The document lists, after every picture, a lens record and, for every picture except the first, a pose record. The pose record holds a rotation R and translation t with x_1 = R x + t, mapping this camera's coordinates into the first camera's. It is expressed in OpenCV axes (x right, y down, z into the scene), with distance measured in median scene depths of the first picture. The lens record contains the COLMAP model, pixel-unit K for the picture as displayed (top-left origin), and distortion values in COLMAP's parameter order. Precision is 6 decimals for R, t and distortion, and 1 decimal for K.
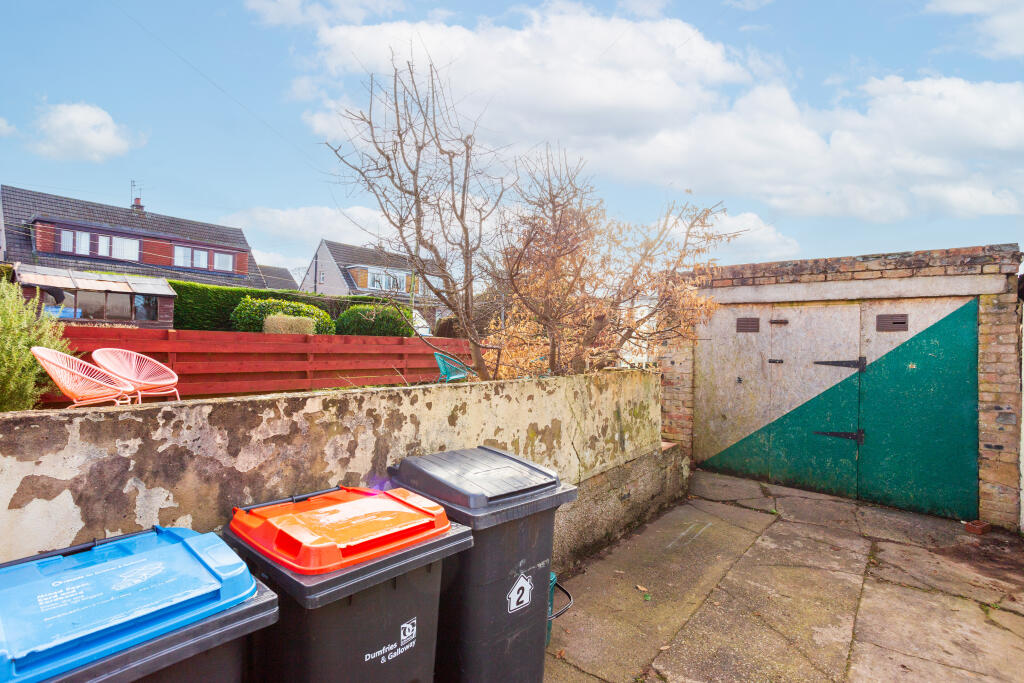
lens RADIAL K [[498.4, 0, 501.7], [0, 498.4, 339.3], [0, 0, 1]] dist [-0.032968, 0.013416]
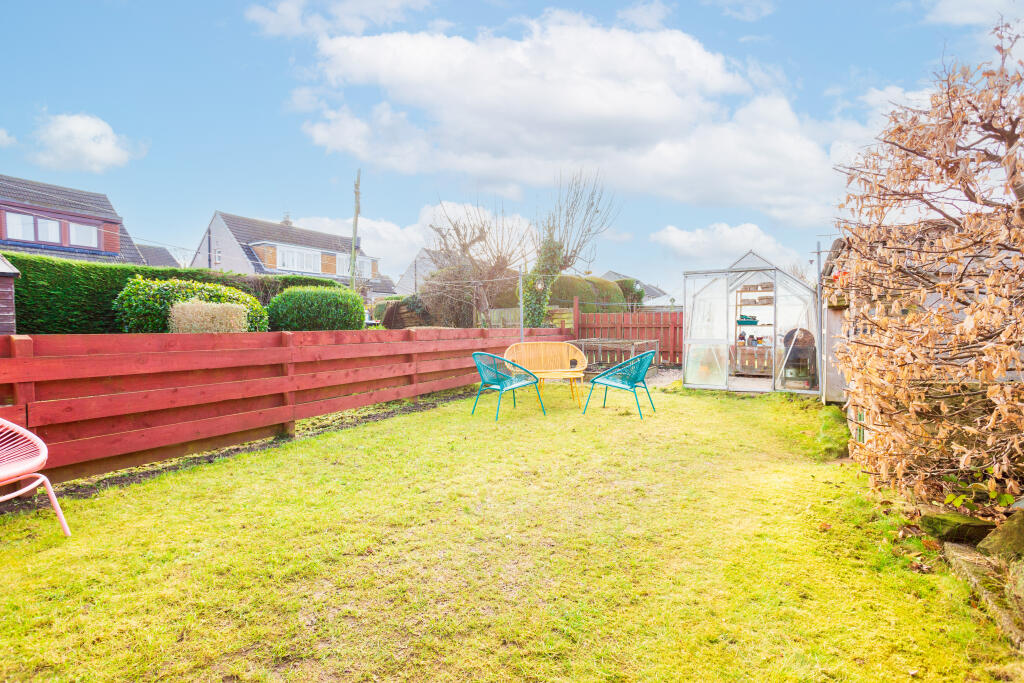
lens RADIAL K [[498.4, 0, 515.5], [0, 498.4, 336.9], [0, 0, 1]] dist [-0.032968, 0.013416]
pose [[0.976711, -0.033742, 0.211890, -0.148878], [0.027016, 0.999037, 0.034561, -0.010622], [-0.212852, -0.028032, 0.976682, 0.214361]]
